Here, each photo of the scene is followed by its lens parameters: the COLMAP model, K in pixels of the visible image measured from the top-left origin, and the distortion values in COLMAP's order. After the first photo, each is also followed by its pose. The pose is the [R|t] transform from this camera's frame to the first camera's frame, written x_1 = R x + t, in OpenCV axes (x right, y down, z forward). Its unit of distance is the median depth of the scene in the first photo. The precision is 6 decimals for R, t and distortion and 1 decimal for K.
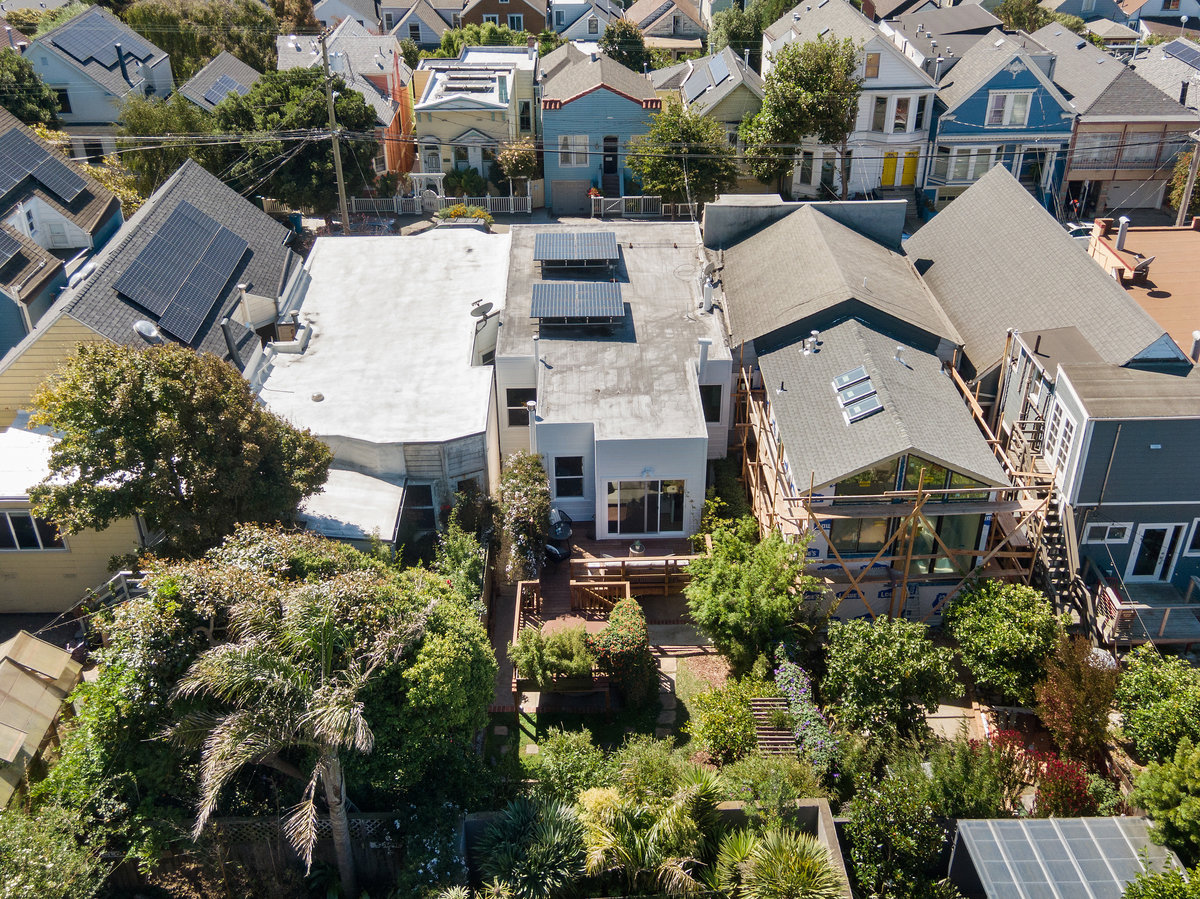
lens RADIAL K [[1179.4, 0, 600.0], [0, 1179.4, 449.5], [0, 0, 1]] dist [0.023627, -0.003761]
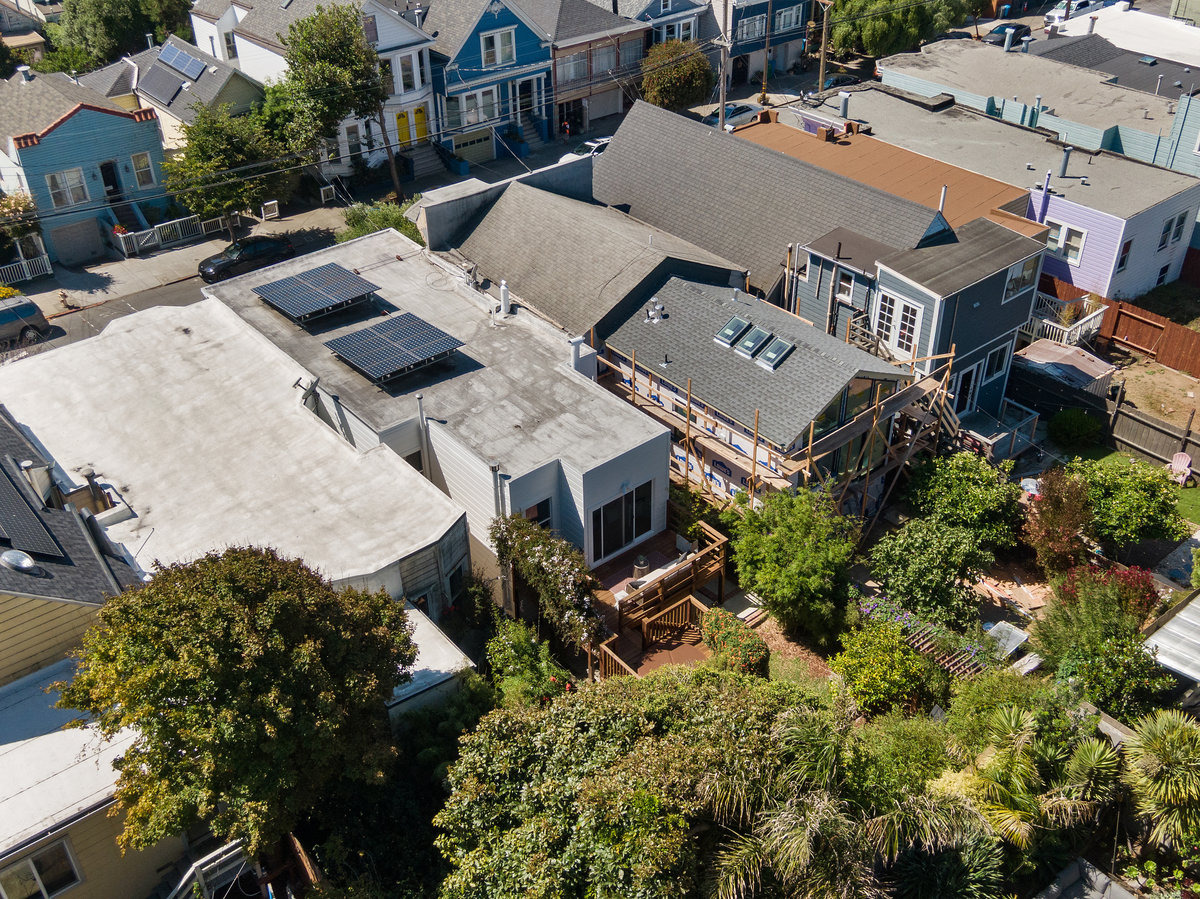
lens RADIAL K [[1179.4, 0, 600.0], [0, 1179.4, 449.5], [0, 0, 1]] dist [0.023627, -0.003761]
pose [[0.783170, -0.356095, 0.509747, -0.344081], [0.331486, 0.932675, 0.142249, -0.115016], [-0.526082, 0.057569, 0.848483, 0.146167]]
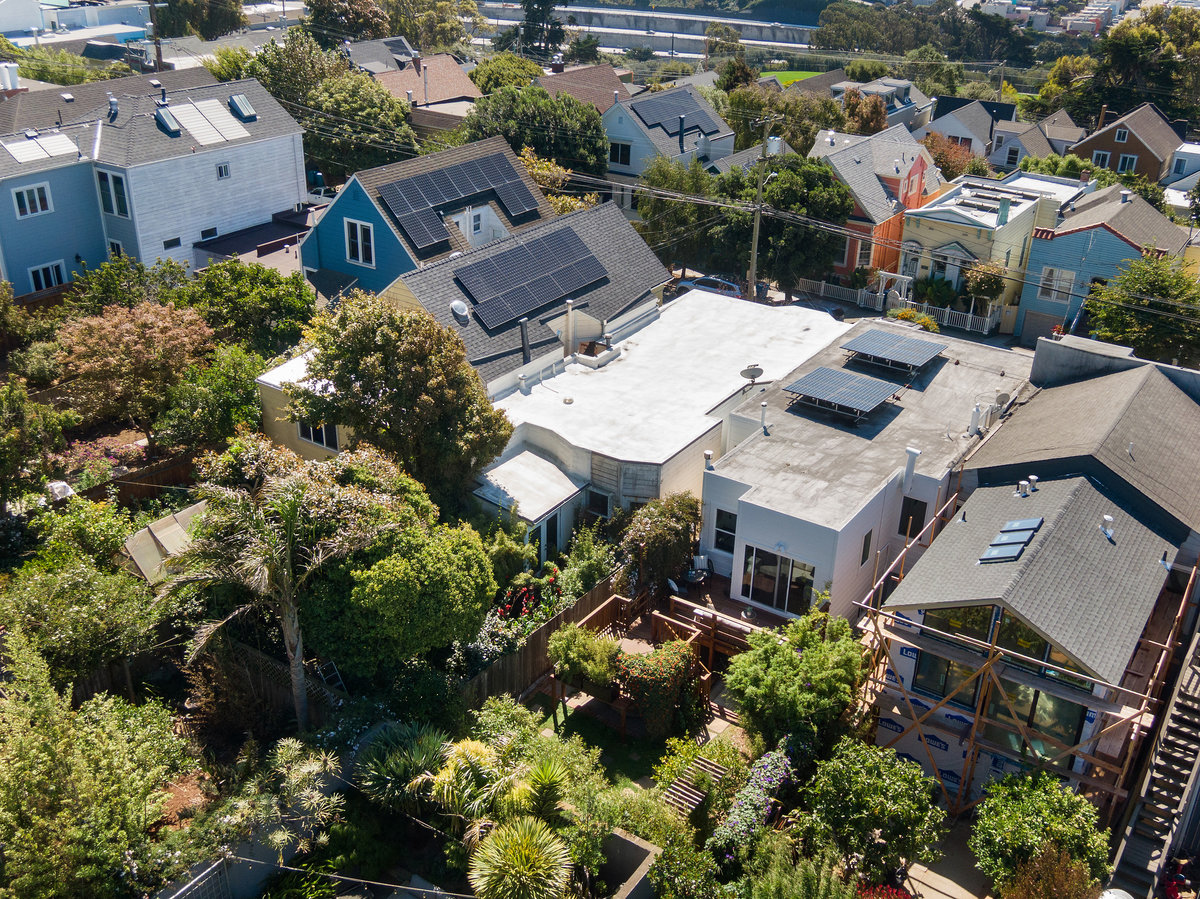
lens RADIAL K [[1179.4, 0, 600.0], [0, 1179.4, 449.5], [0, 0, 1]] dist [0.023627, -0.003761]
pose [[0.817321, 0.280433, -0.503333, 0.304246], [-0.325676, 0.945479, -0.002064, -0.005463], [0.475312, 0.165610, 0.864090, 0.022553]]
